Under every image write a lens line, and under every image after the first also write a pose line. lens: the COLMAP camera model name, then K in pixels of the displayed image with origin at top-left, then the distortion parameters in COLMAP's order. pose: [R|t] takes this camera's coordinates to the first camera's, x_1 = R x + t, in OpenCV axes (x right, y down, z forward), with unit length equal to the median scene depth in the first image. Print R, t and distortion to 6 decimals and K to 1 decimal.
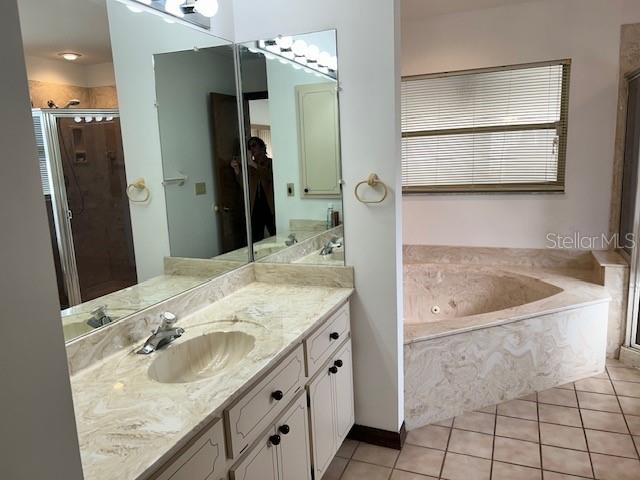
lens RADIAL K [[475.6, 0, 320.0], [0, 475.6, 240.0], [0, 0, 1]] dist [0.068913, -0.076830]
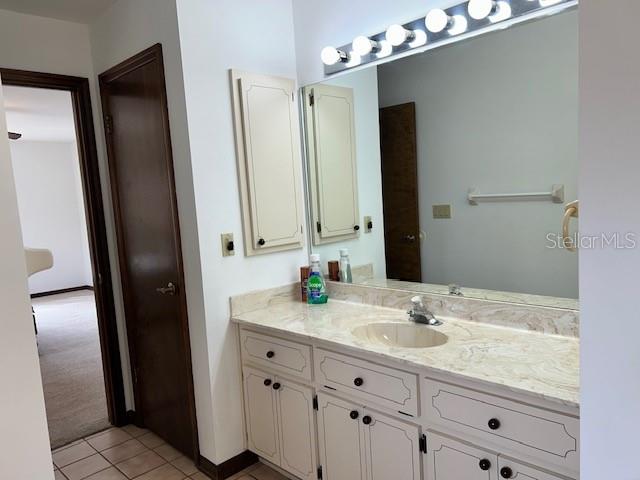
lens RADIAL K [[475.6, 0, 320.0], [0, 475.6, 240.0], [0, 0, 1]] dist [0.068913, -0.076830]
pose [[-0.380467, 0.163491, -0.910228, 0.783368], [-0.080762, 0.974615, 0.208813, -0.204182], [0.921261, 0.152959, -0.357605, 1.048051]]
